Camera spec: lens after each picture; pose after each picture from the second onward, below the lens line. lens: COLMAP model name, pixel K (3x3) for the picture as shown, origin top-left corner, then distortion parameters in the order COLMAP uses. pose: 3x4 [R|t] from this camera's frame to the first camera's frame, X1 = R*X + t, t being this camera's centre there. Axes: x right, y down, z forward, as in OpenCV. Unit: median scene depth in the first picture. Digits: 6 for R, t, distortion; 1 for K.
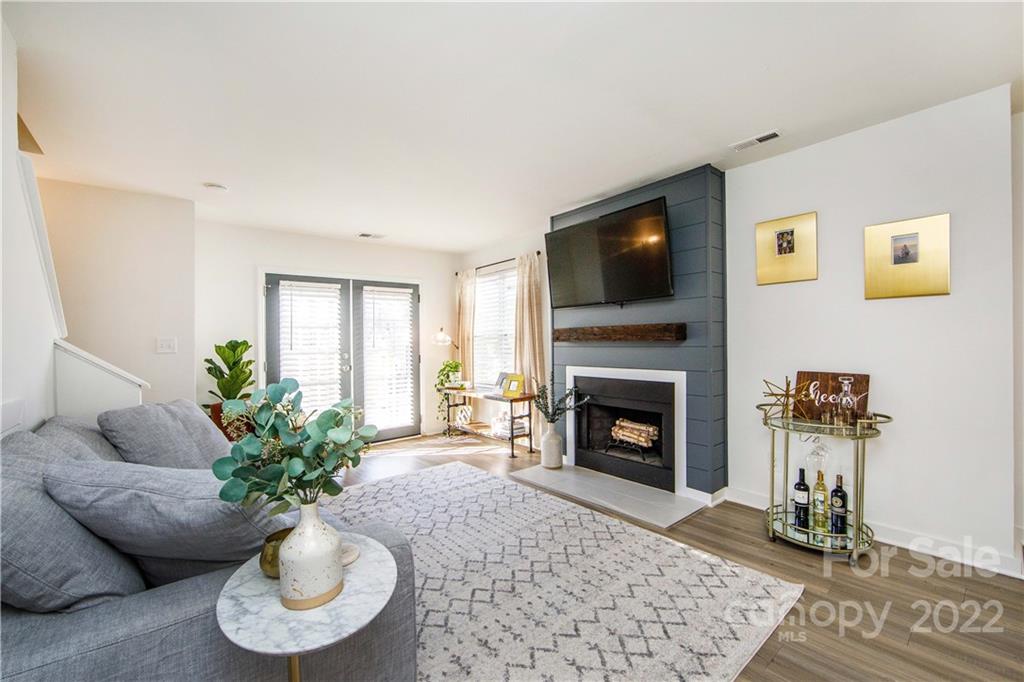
lens RADIAL K [[432.9, 0, 522.2], [0, 432.9, 339.3], [0, 0, 1]] dist [-0.002418, 0.000064]
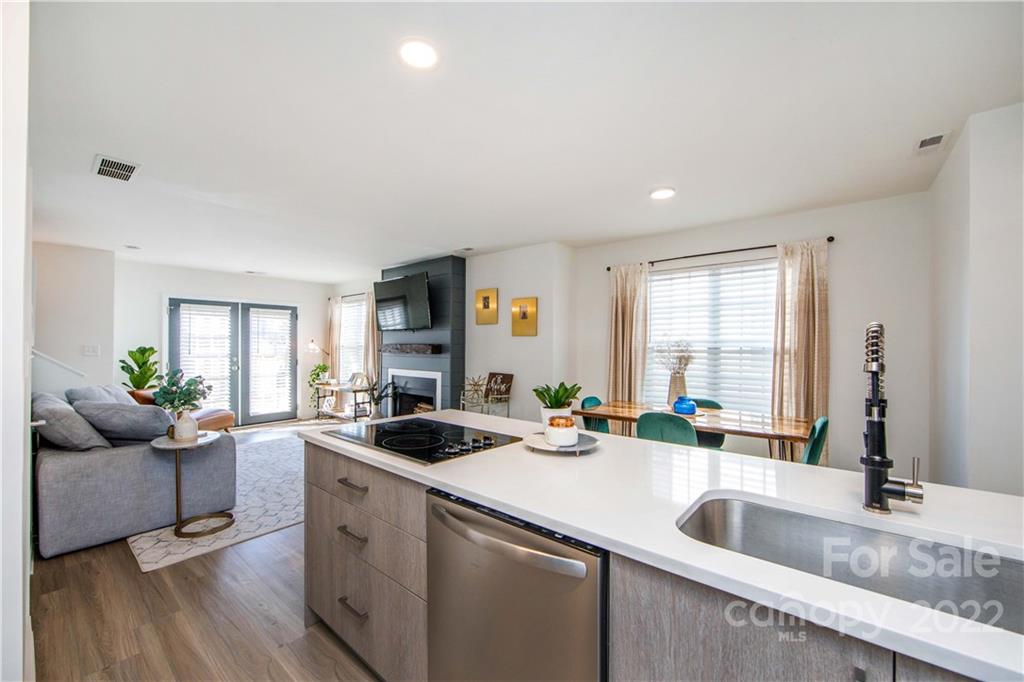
lens RADIAL K [[409.7, 0, 511.5], [0, 409.7, 347.3], [0, 0, 1]] dist [0.000882, 0.000192]
pose [[0.986316, 0.021933, 0.163403, 0.263438], [-0.022908, 0.999729, 0.004080, -0.026313], [-0.163269, -0.007768, 0.986551, -0.452458]]
